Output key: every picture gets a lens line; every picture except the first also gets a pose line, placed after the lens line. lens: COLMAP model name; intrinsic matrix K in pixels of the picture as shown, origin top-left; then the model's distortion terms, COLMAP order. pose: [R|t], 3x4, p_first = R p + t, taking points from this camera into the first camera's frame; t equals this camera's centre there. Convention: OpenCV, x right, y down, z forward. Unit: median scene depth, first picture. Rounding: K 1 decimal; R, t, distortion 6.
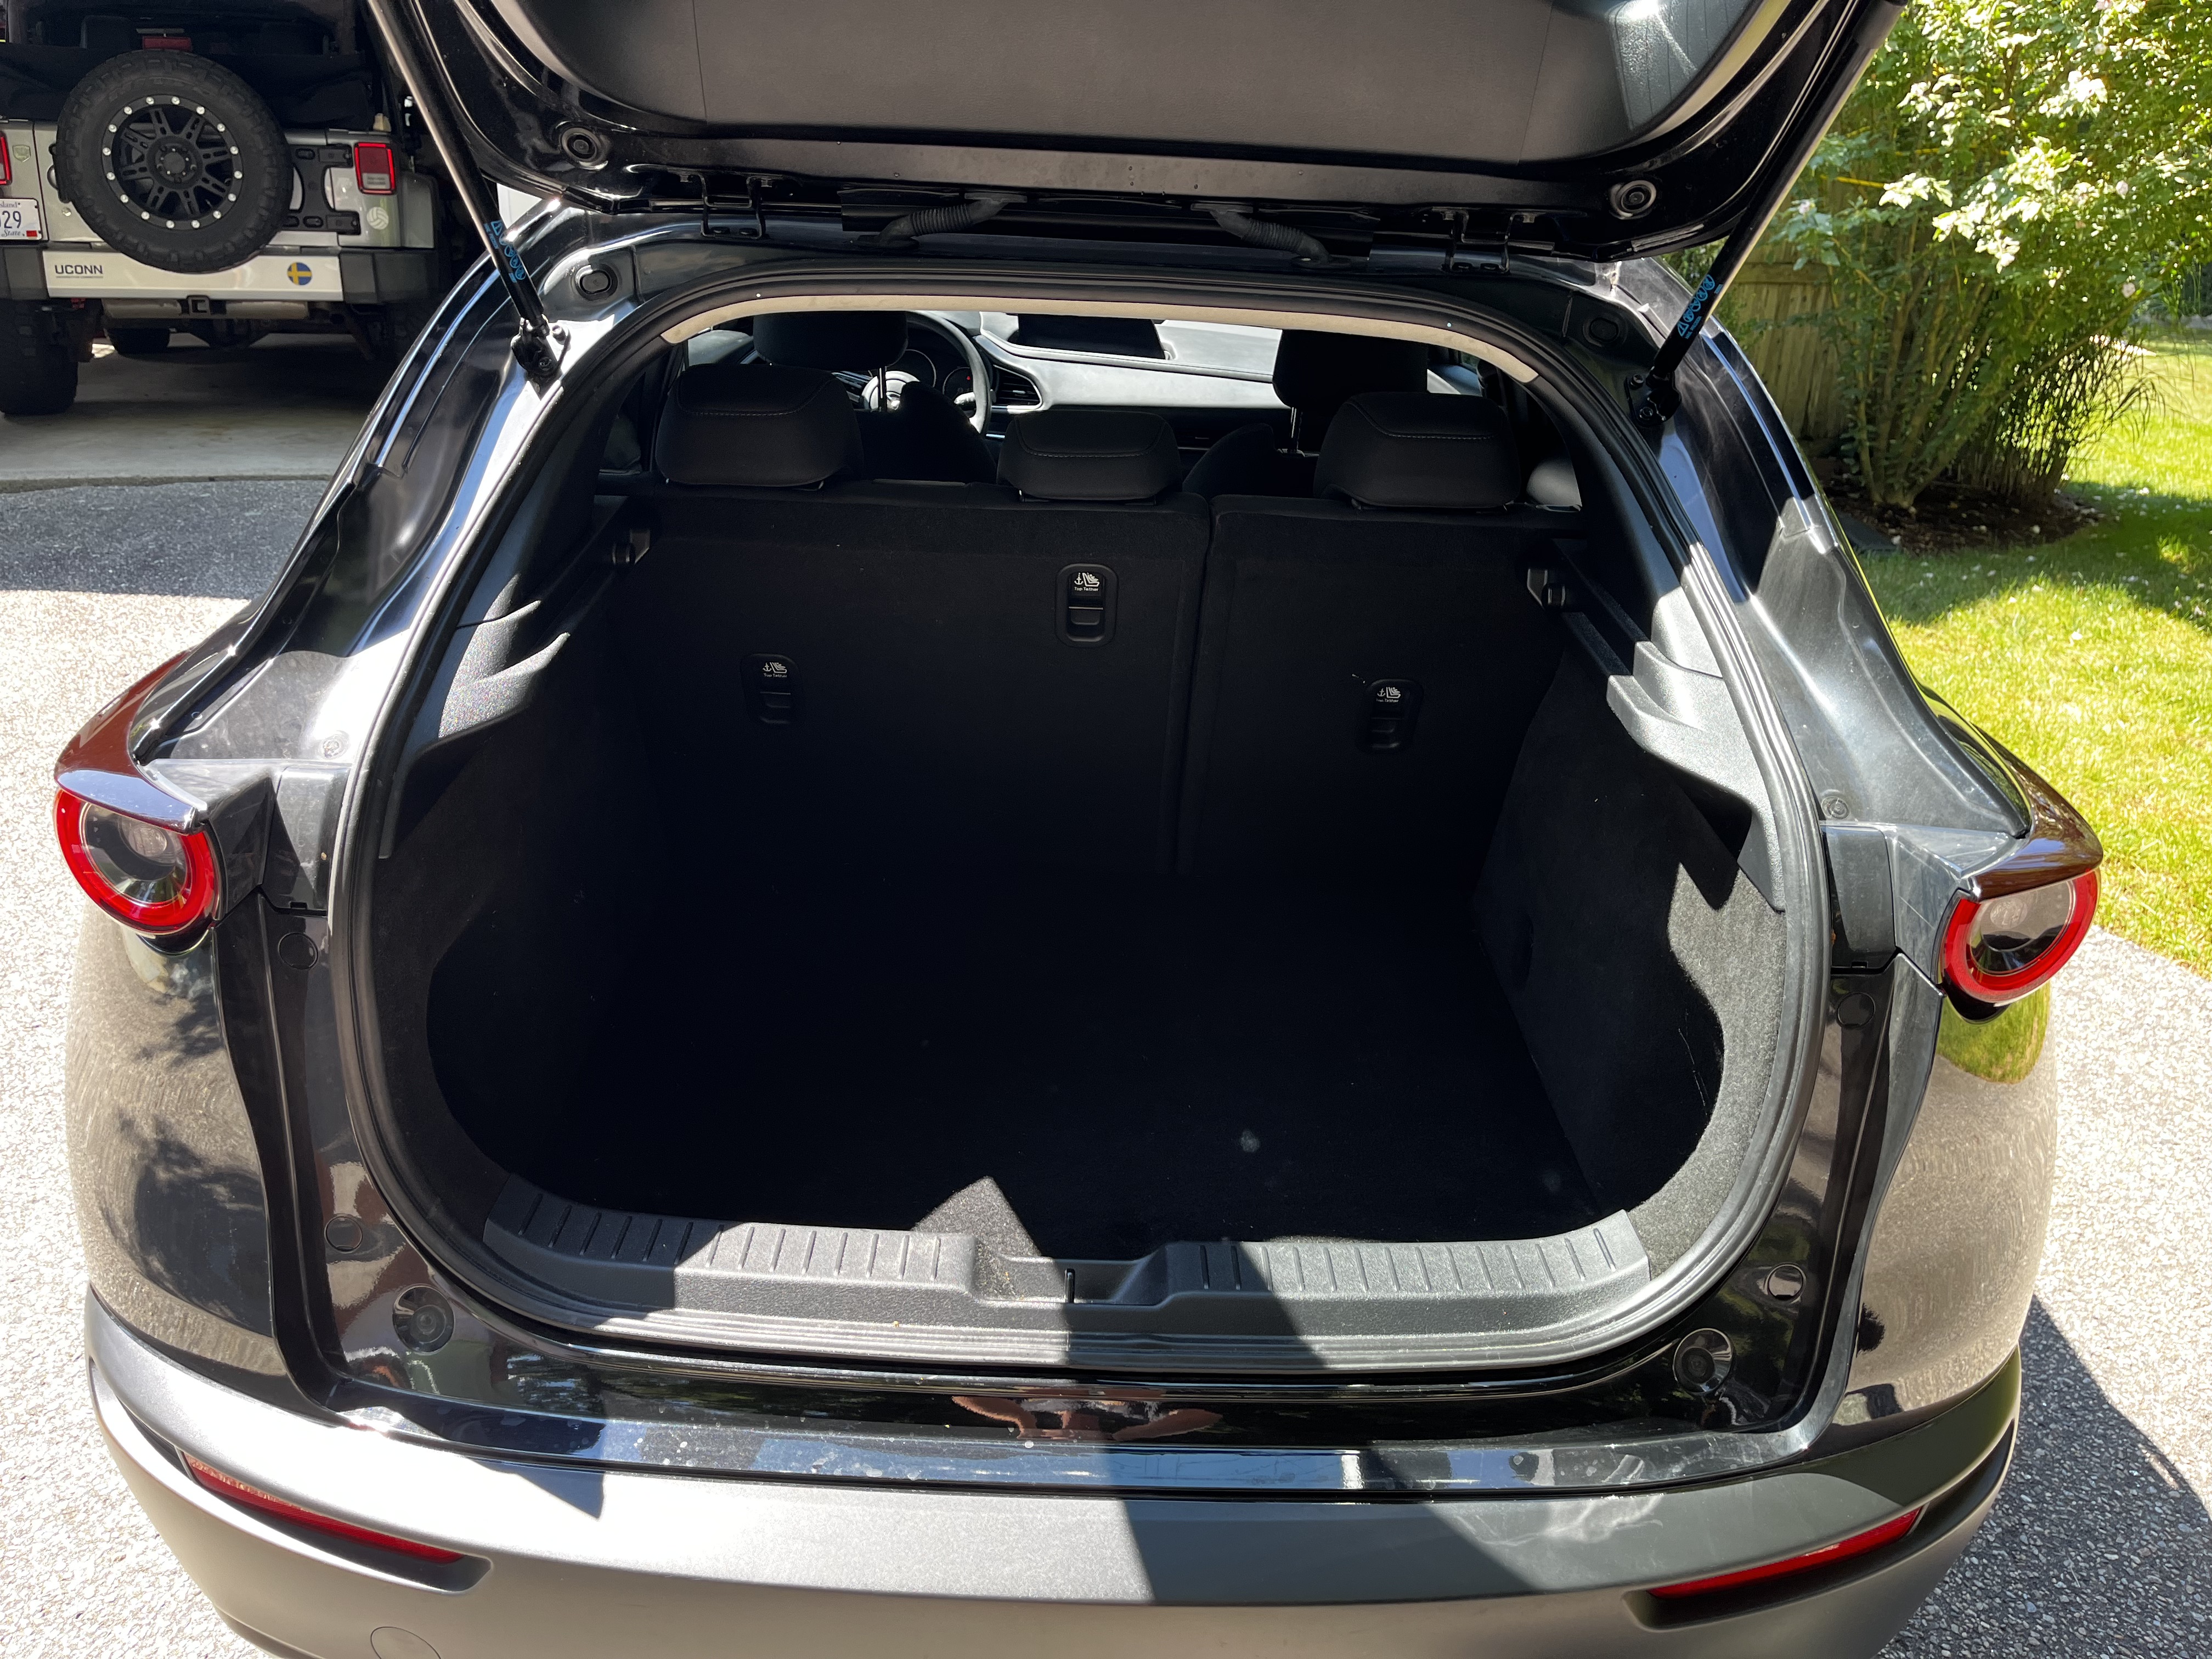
lens RADIAL K [[1714.6, 0, 1106.0], [0, 1714.6, 829.5], [0, 0, 1]] dist [0.117985, -0.180102]
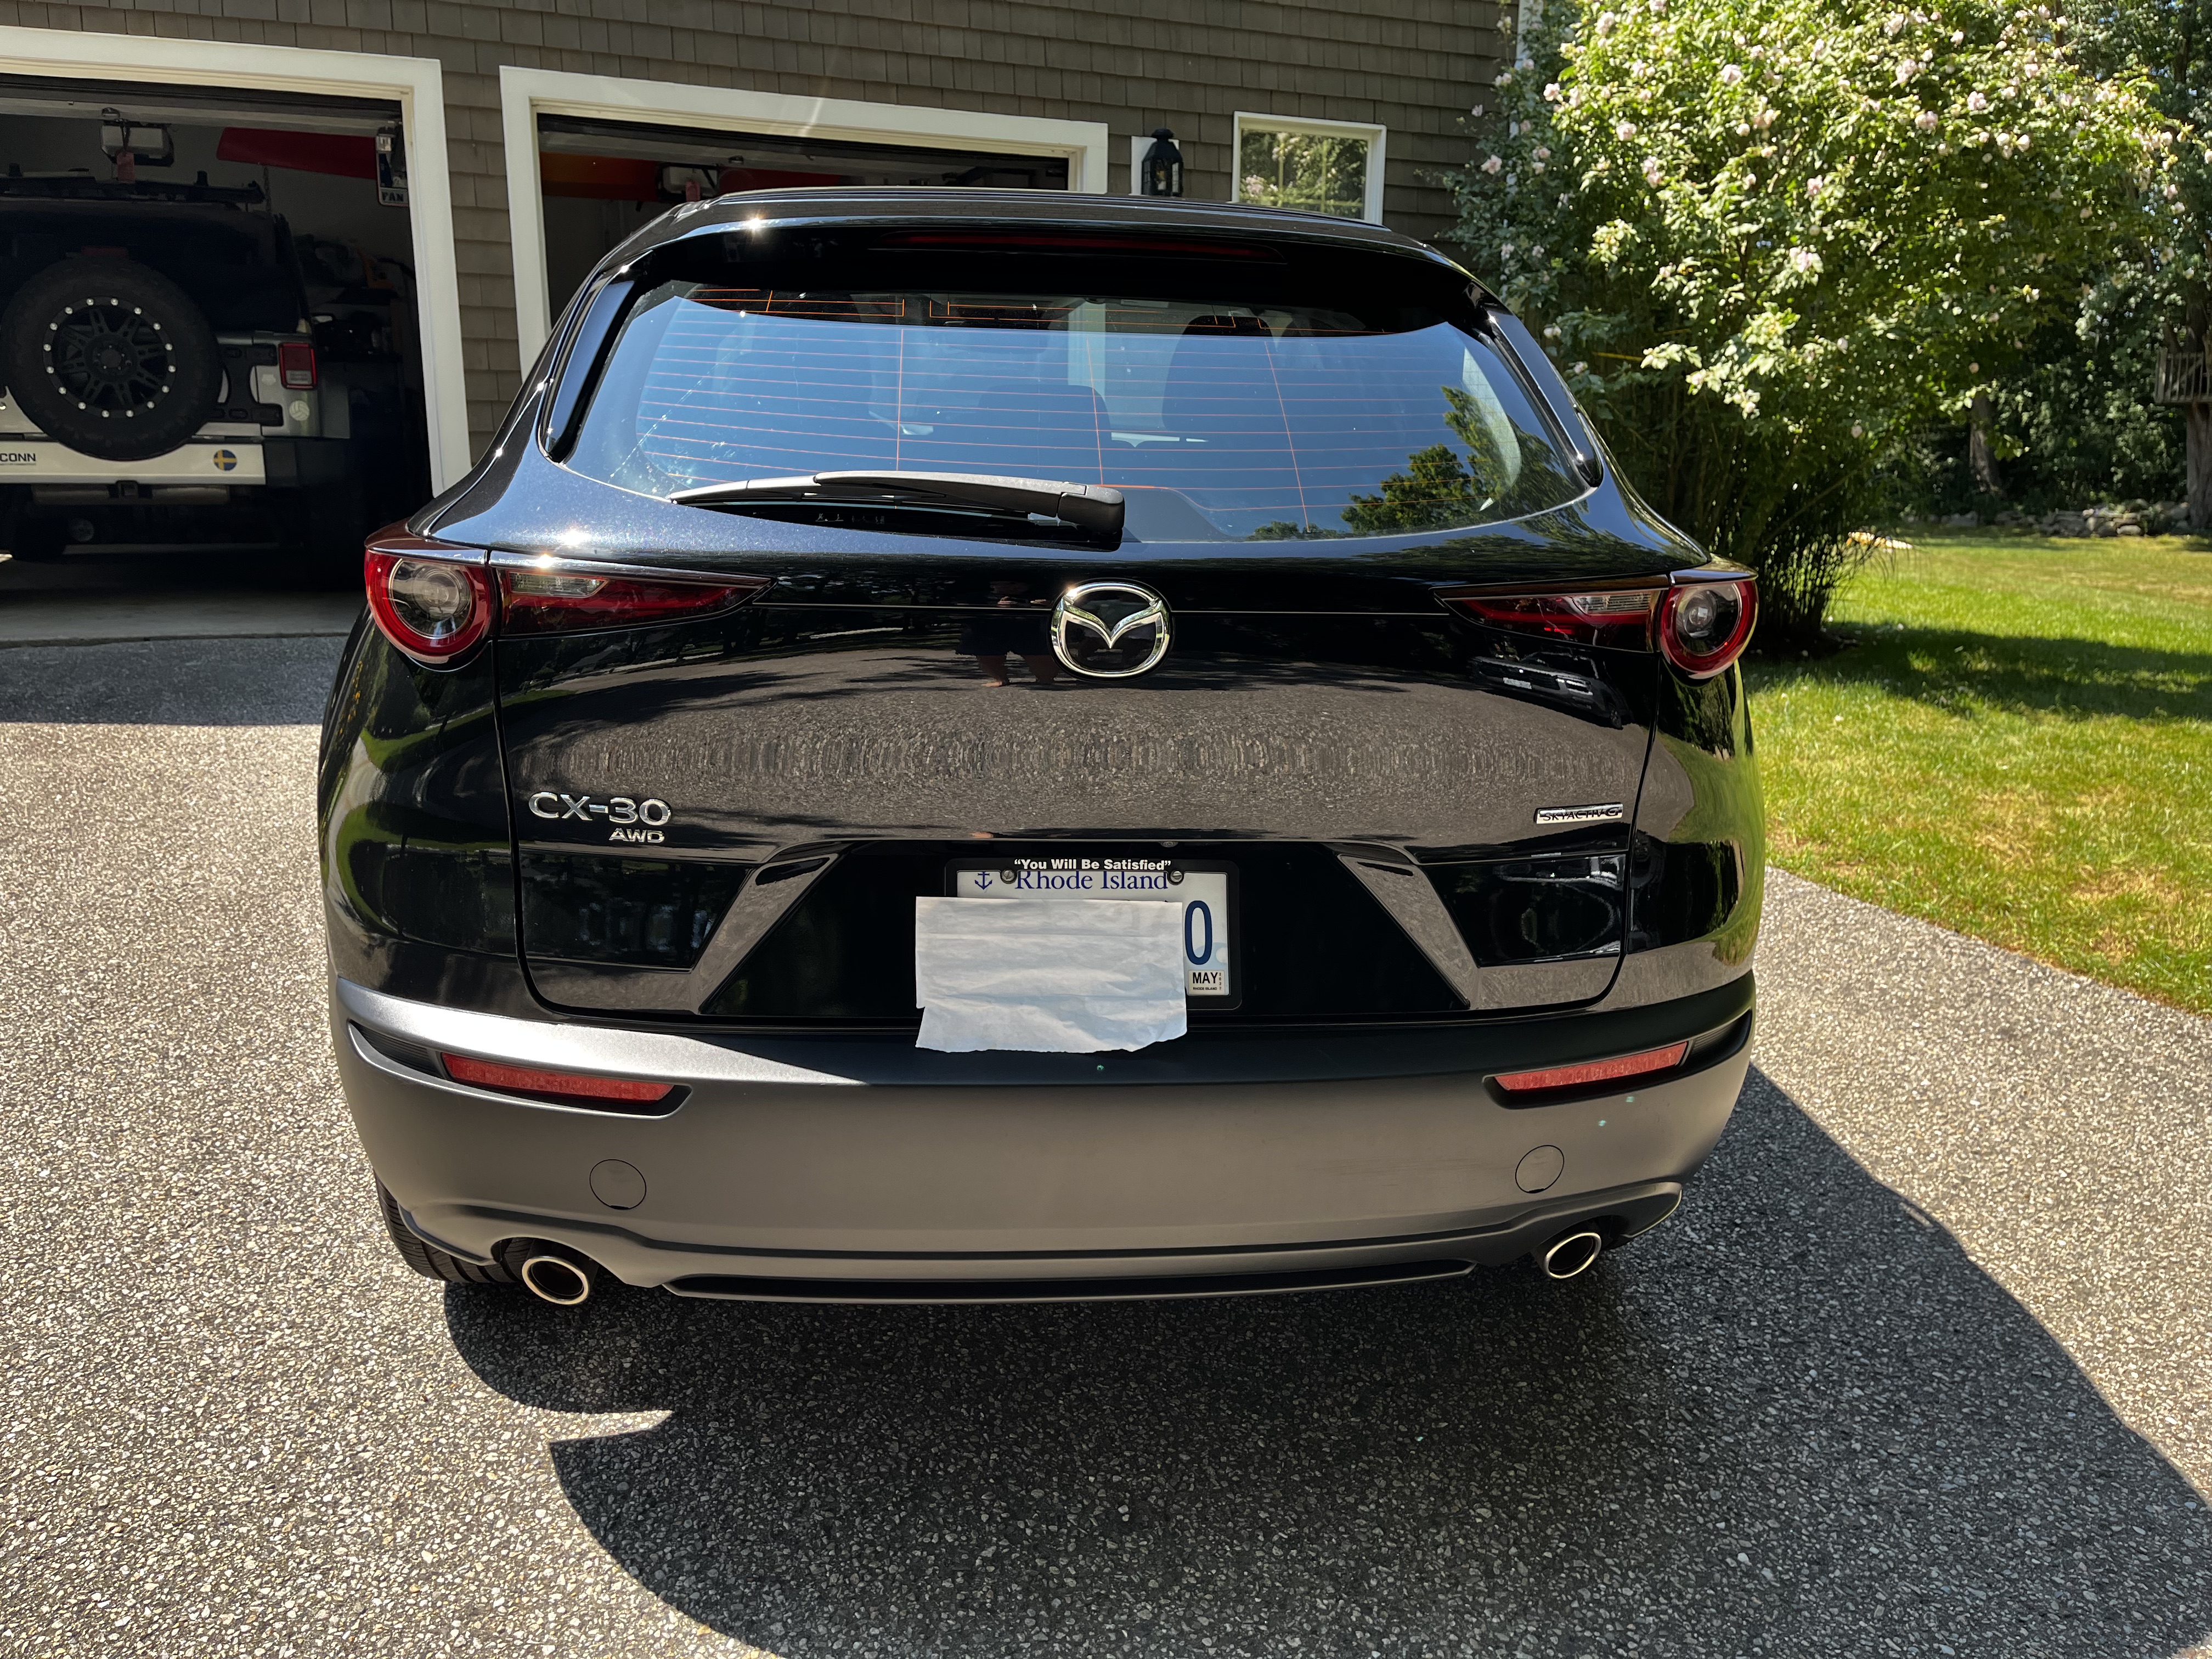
lens RADIAL K [[1714.6, 0, 1106.0], [0, 1714.6, 829.5], [0, 0, 1]] dist [0.117985, -0.180102]
pose [[0.995627, -0.038288, 0.085213, -0.026973], [0.049013, 0.990618, -0.127567, 0.082256], [-0.079529, 0.131186, 0.988163, -0.086373]]
